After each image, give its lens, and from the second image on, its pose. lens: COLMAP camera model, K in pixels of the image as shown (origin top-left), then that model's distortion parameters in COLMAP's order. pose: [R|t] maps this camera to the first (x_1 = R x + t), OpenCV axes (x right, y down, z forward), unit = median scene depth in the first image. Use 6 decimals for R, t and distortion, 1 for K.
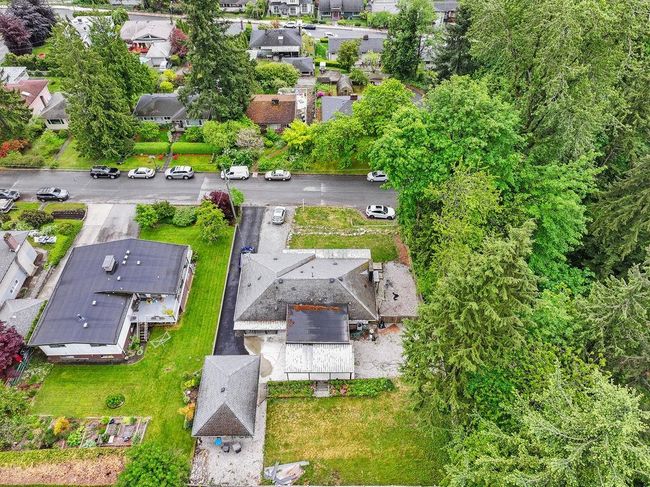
lens RADIAL K [[454.7, 0, 325.0], [0, 454.7, 243.5], [0, 0, 1]] dist [0.008261, 0.003410]
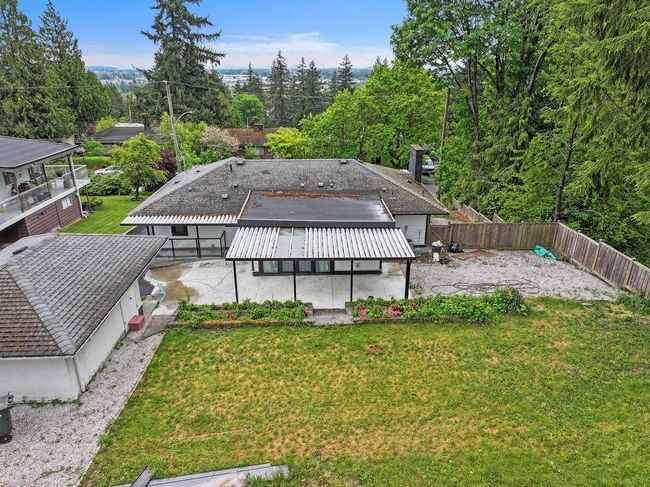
lens RADIAL K [[454.7, 0, 325.0], [0, 454.7, 243.5], [0, 0, 1]] dist [0.008261, 0.003410]
pose [[0.999743, -0.008786, 0.020915, -0.016486], [0.017314, 0.891226, -0.453229, 0.398593], [-0.014658, 0.453475, 0.891149, 0.611879]]
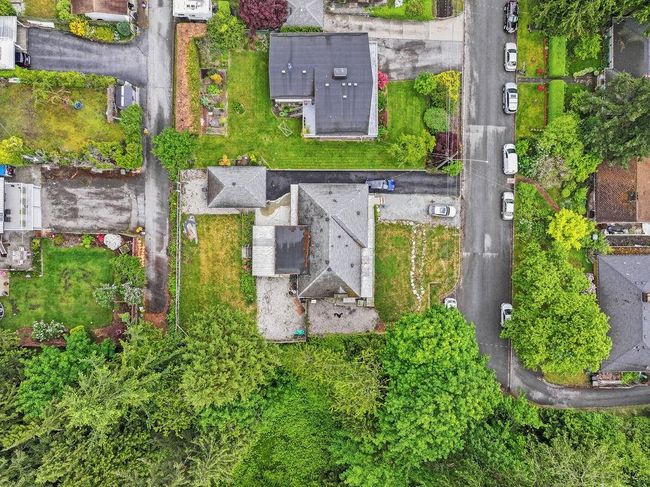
lens RADIAL K [[454.7, 0, 325.0], [0, 454.7, 243.5], [0, 0, 1]] dist [0.008261, 0.003410]
pose [[-0.012722, 0.999919, -0.001005, -0.033521], [-0.747367, -0.008841, 0.664353, -0.724830], [0.664290, 0.009203, 0.747418, 0.105582]]
